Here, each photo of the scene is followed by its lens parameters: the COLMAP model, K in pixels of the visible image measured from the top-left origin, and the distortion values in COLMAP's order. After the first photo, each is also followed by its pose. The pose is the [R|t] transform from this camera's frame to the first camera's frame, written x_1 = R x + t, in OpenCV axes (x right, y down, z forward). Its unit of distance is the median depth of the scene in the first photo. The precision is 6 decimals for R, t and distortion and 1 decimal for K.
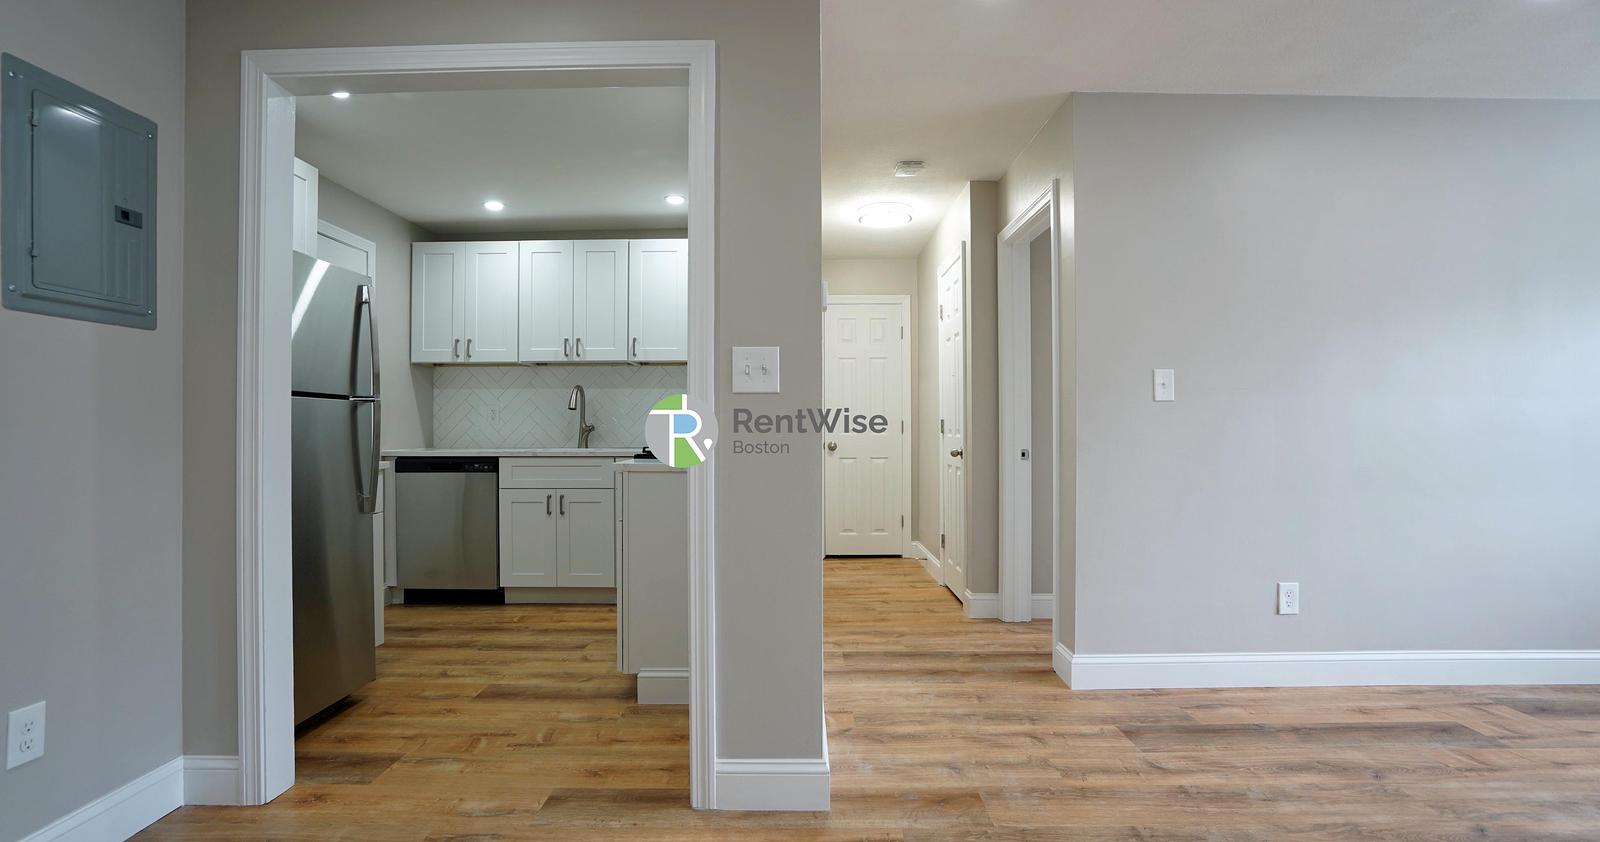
lens RADIAL K [[761.6, 0, 800.0], [0, 761.6, 421.0], [0, 0, 1]] dist [-0.054888, 0.024656]
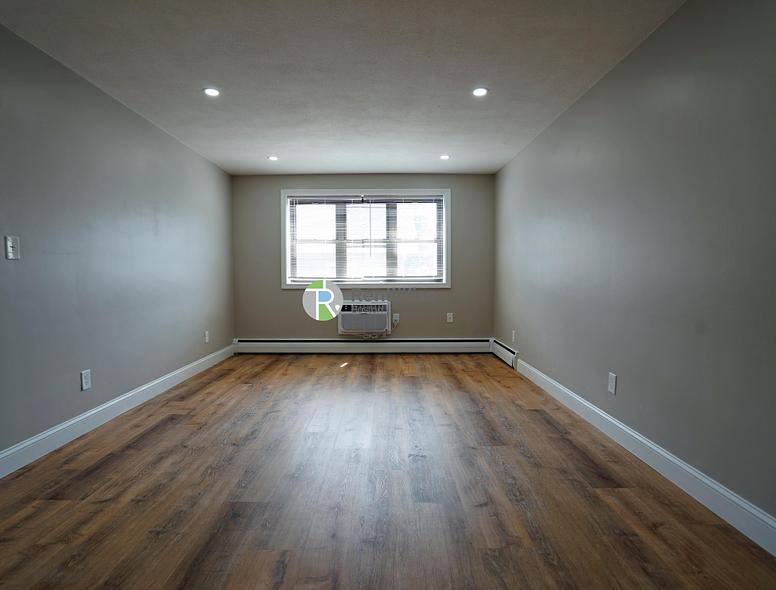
lens RADIAL K [[418.9, 0, 388.0], [0, 418.9, 295.0], [0, 0, 1]] dist [-0.061369, 0.024546]
pose [[-0.014222, -0.048883, 0.998703, -0.294537], [-0.003050, 0.998802, 0.048844, 0.000823], [-0.999894, -0.002352, -0.014354, 0.379972]]
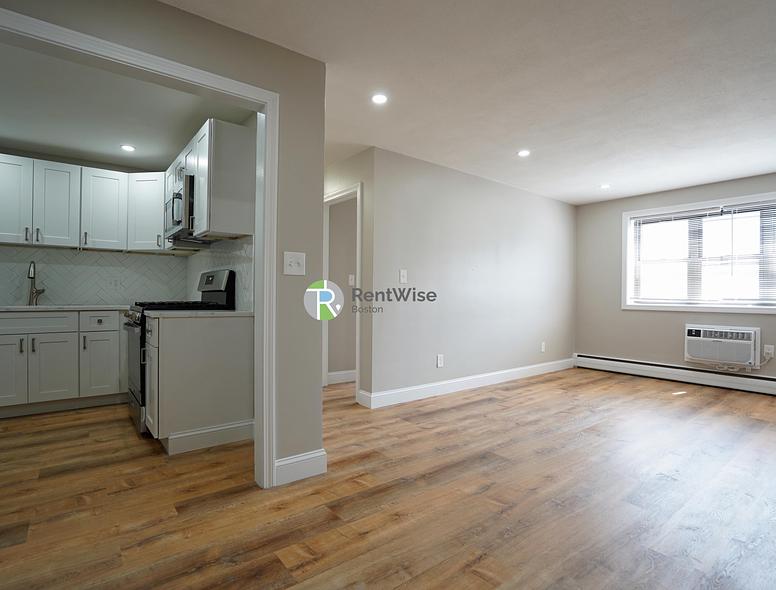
lens RADIAL K [[418.9, 0, 388.0], [0, 418.9, 295.0], [0, 0, 1]] dist [-0.061369, 0.024546]
pose [[0.782771, 0.006944, 0.622272, -0.438557], [-0.013719, 0.999887, 0.006100, 0.004507], [-0.622159, -0.013312, 0.782778, -0.017572]]
